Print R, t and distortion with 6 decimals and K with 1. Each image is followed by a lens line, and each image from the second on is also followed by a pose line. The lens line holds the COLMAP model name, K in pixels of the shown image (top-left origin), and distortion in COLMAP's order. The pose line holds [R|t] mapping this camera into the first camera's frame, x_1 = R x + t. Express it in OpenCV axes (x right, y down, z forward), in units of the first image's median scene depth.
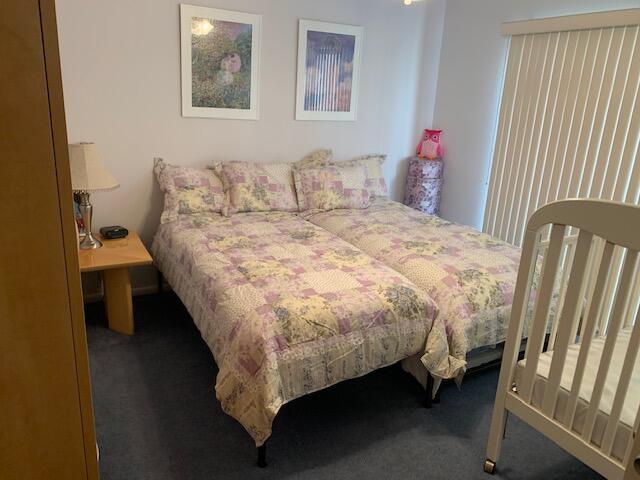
lens RADIAL K [[484.3, 0, 320.0], [0, 484.3, 240.0], [0, 0, 1]] dist [-0.038576, -0.003559]
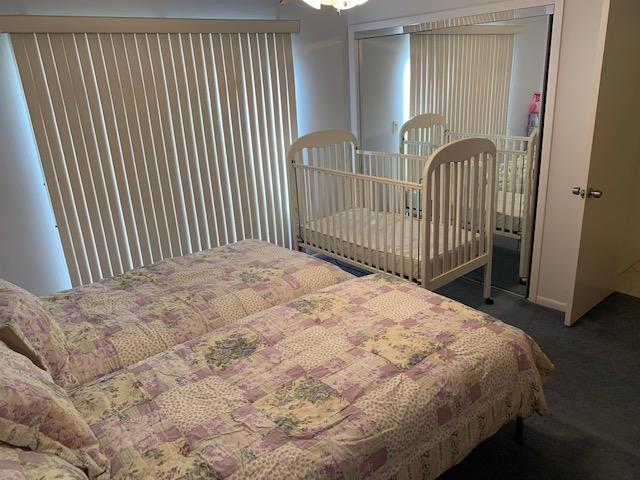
lens RADIAL K [[484.3, 0, 320.0], [0, 484.3, 240.0], [0, 0, 1]] dist [-0.038576, -0.003559]
pose [[-0.189614, -0.354118, 0.915777, -0.640831], [0.343897, 0.849664, 0.399758, -0.376877], [-0.919663, 0.390733, -0.039328, 0.948250]]
